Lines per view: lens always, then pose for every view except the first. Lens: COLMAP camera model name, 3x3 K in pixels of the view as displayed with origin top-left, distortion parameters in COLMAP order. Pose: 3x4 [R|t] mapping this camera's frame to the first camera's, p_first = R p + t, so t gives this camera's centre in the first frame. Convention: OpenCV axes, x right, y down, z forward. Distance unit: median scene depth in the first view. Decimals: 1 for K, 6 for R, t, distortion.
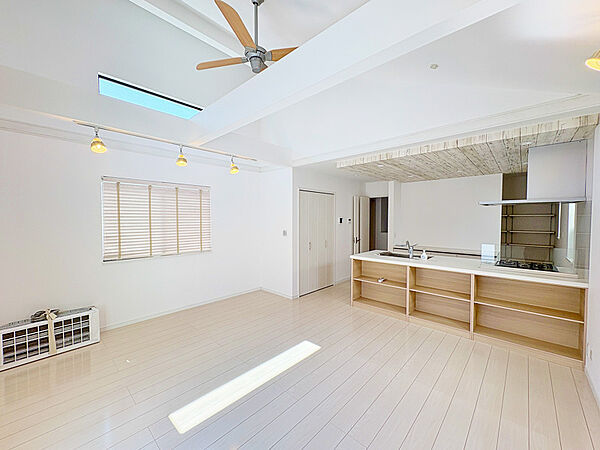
lens RADIAL K [[242.5, 0, 300.0], [0, 242.5, 225.0], [0, 0, 1]] dist [0.000149, 0.000015]
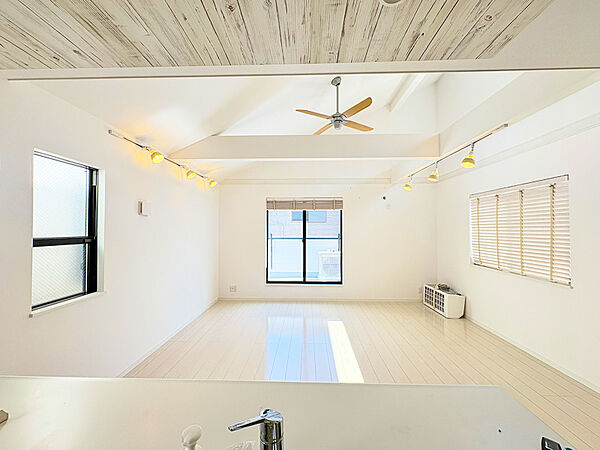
lens RADIAL K [[242.5, 0, 300.0], [0, 242.5, 225.0], [0, 0, 1]] dist [0.000149, 0.000015]
pose [[-0.751870, -0.008448, -0.659257, 0.723490], [-0.020030, 0.999749, 0.010032, -0.045836], [0.659007, 0.020747, -0.751851, 1.475312]]
